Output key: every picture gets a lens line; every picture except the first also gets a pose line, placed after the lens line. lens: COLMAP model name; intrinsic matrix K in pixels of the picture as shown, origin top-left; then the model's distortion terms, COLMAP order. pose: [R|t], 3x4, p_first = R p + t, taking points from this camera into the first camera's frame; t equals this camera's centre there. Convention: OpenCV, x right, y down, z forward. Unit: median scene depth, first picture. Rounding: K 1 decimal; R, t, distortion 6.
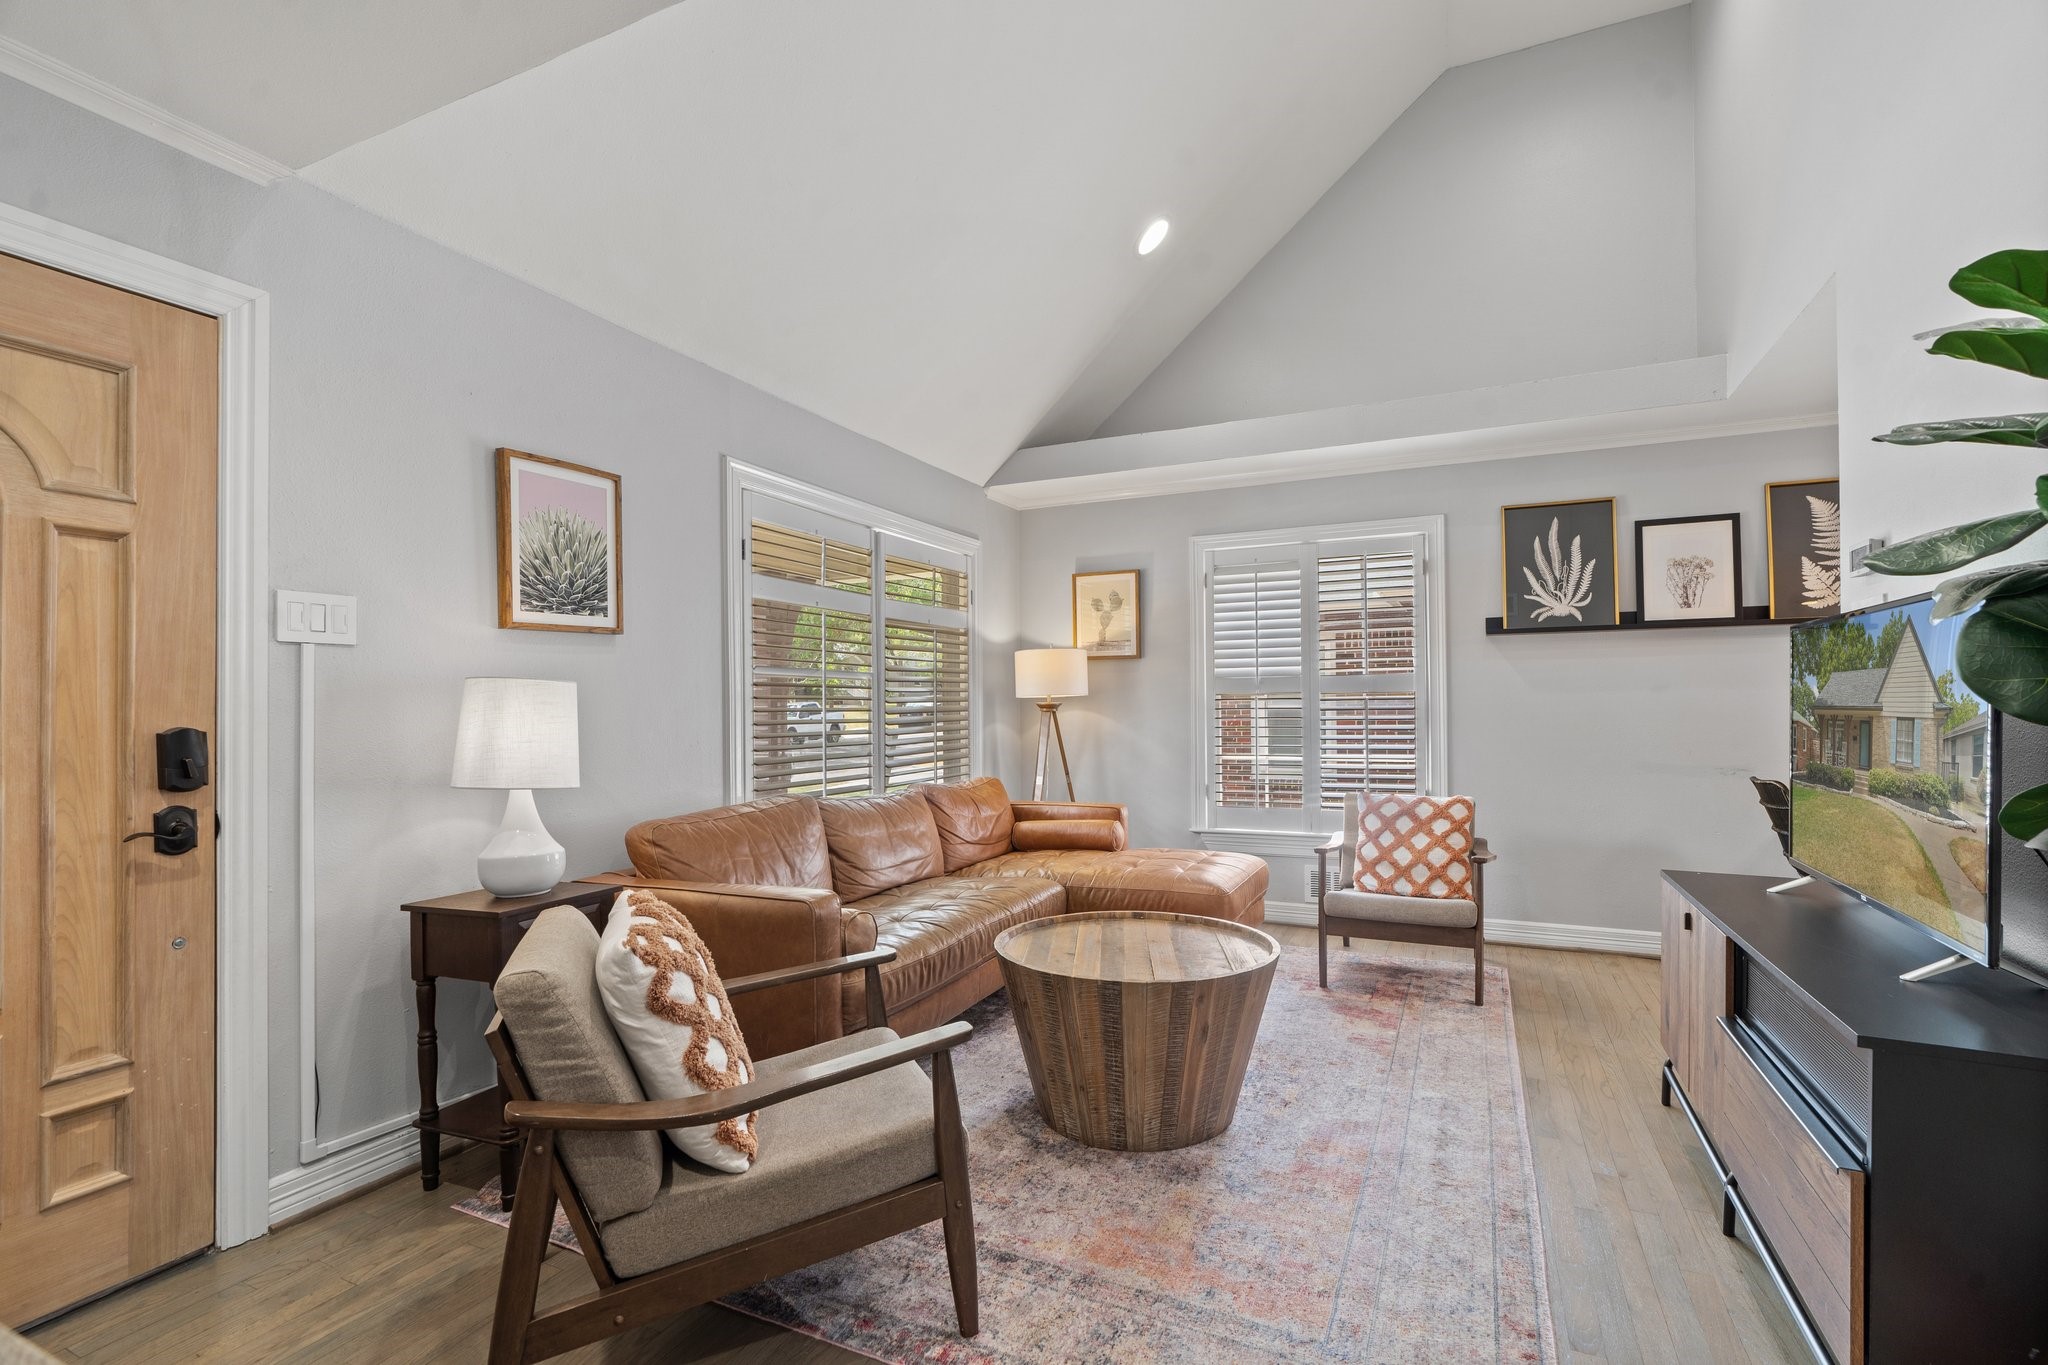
lens RADIAL K [[905.3, 0, 1061.6], [0, 905.3, 712.8], [0, 0, 1]] dist [-0.000147, 0.000007]
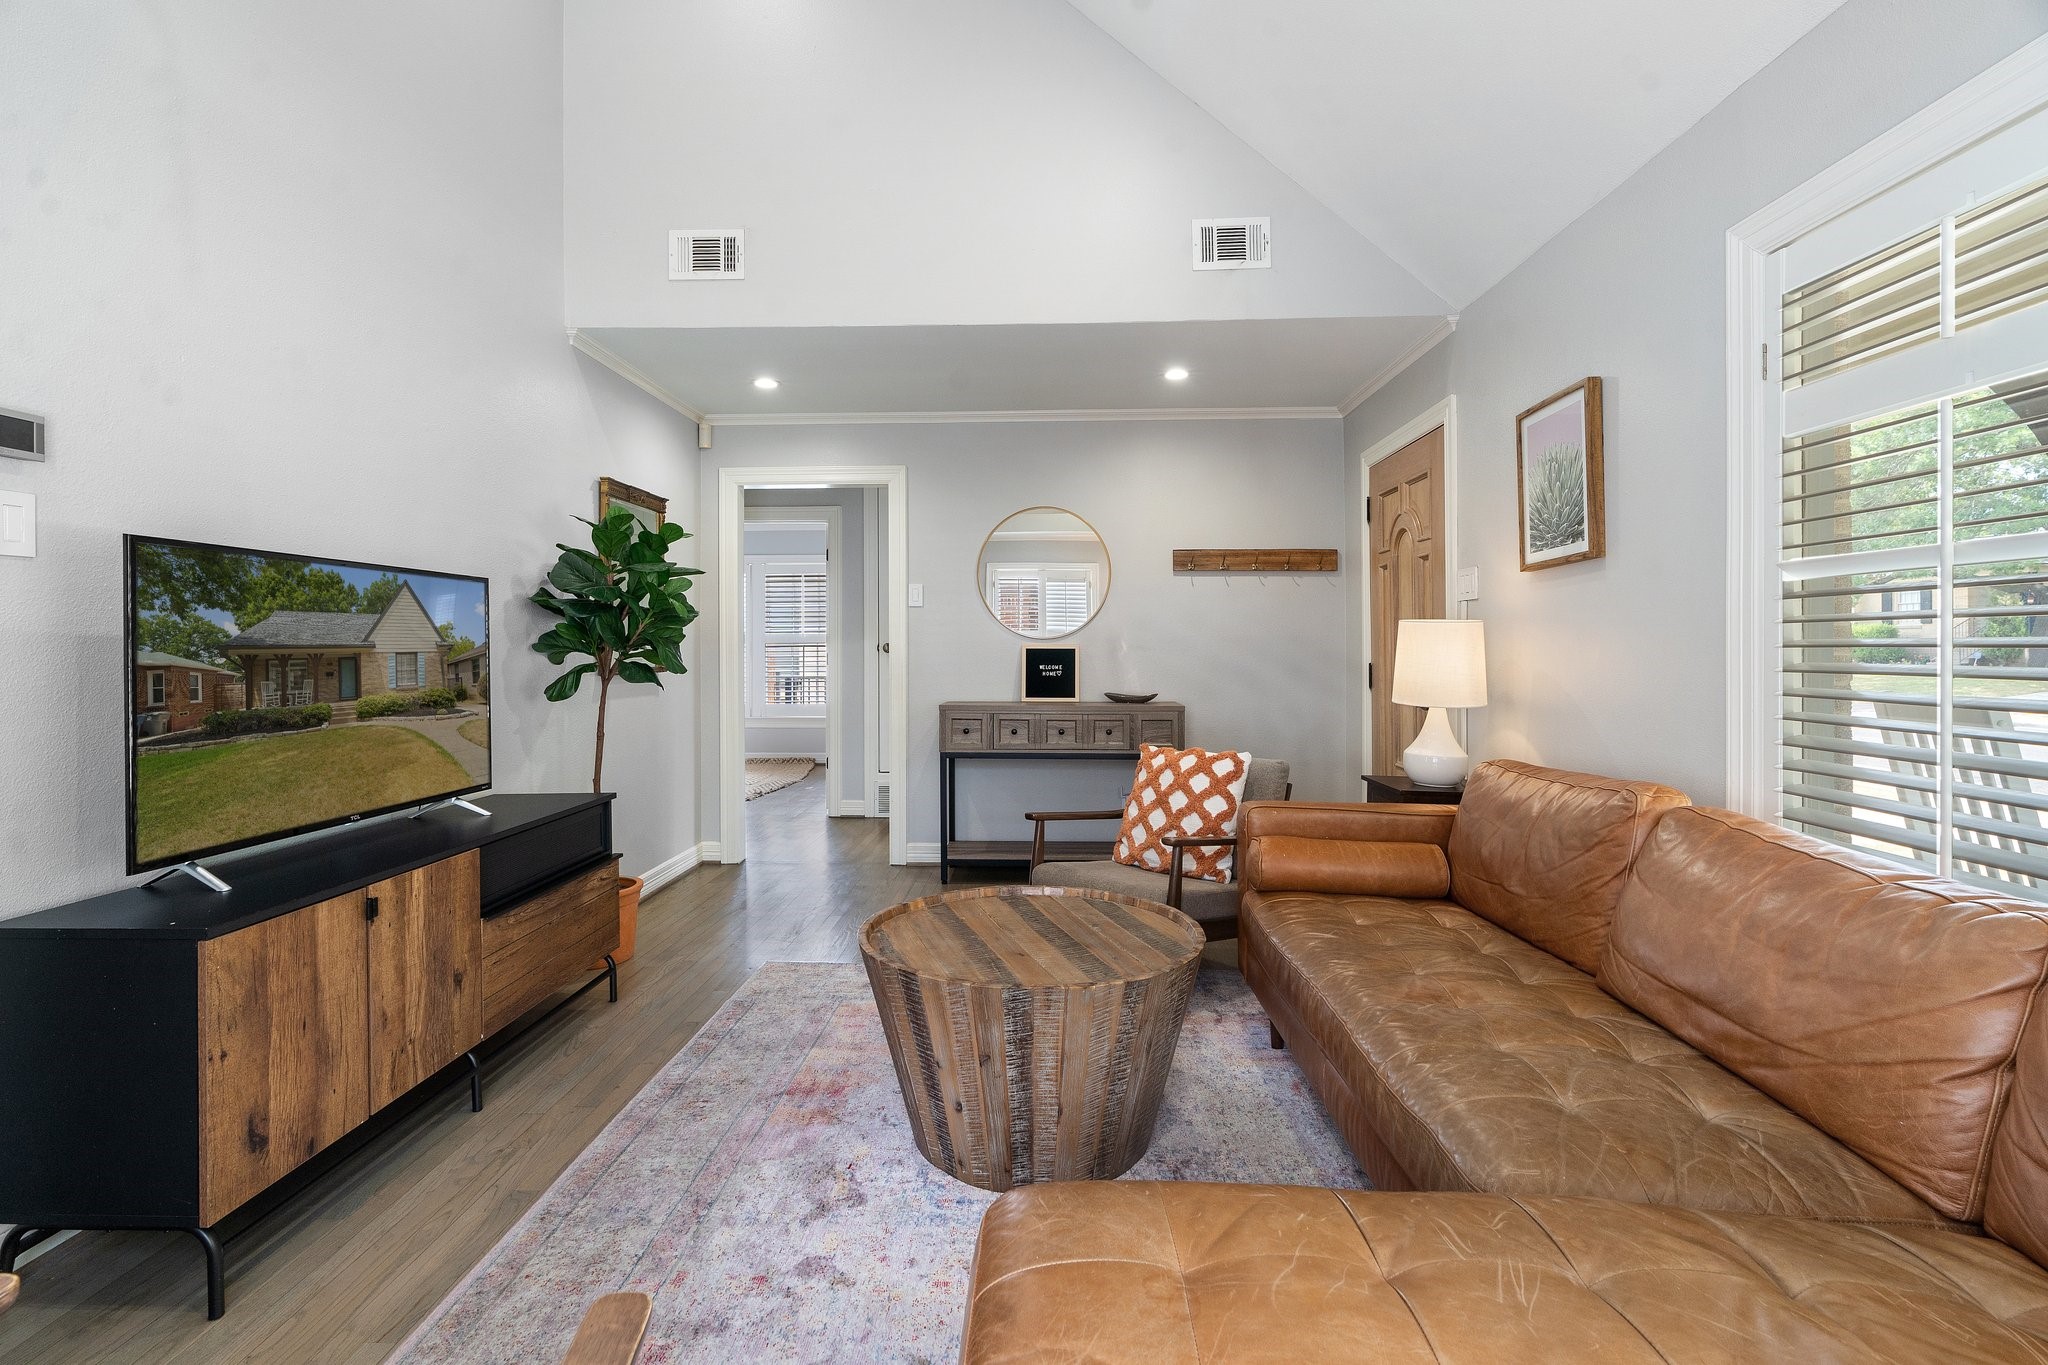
lens RADIAL K [[958.5, 0, 1021.9], [0, 958.5, 646.3], [0, 0, 1]] dist [-0.002923, -0.000241]
pose [[-0.924594, 0.004824, -0.380923, 0.406432], [0.001971, 0.999967, 0.007880, -0.009809], [0.380948, 0.006535, -0.924573, 1.781537]]
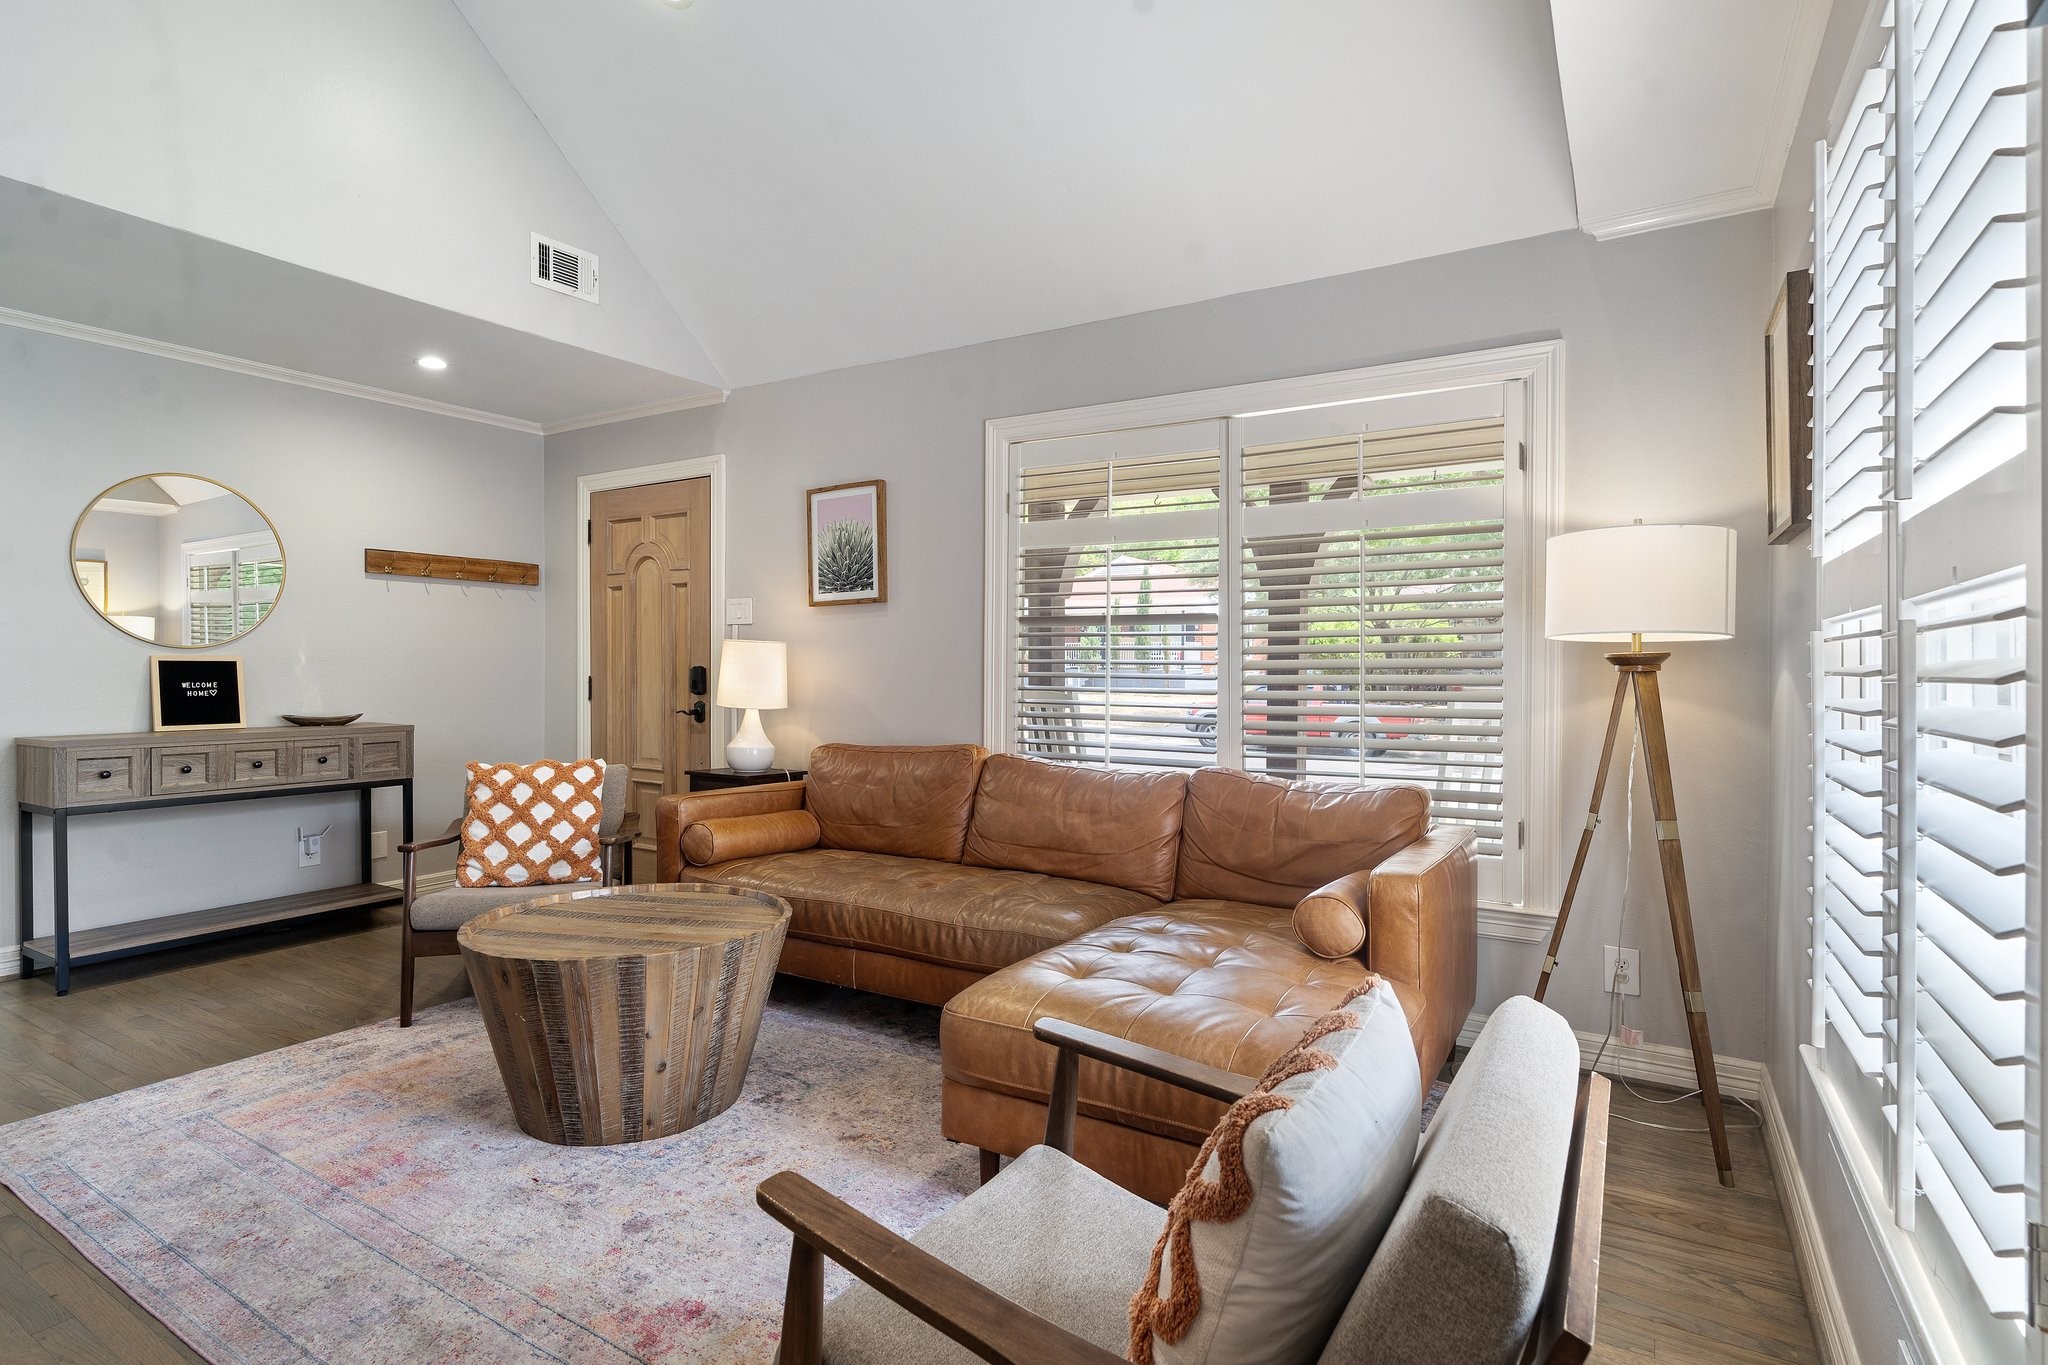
lens RADIAL K [[1038.9, 0, 1024.0], [0, 1038.9, 682.5], [0, 0, 1]] dist [0.001499, -0.000147]
pose [[-0.111430, 0.022296, -0.993522, 1.050652], [-0.012035, 0.999645, 0.023783, -0.009960], [0.993699, 0.014608, -0.111122, 1.482398]]
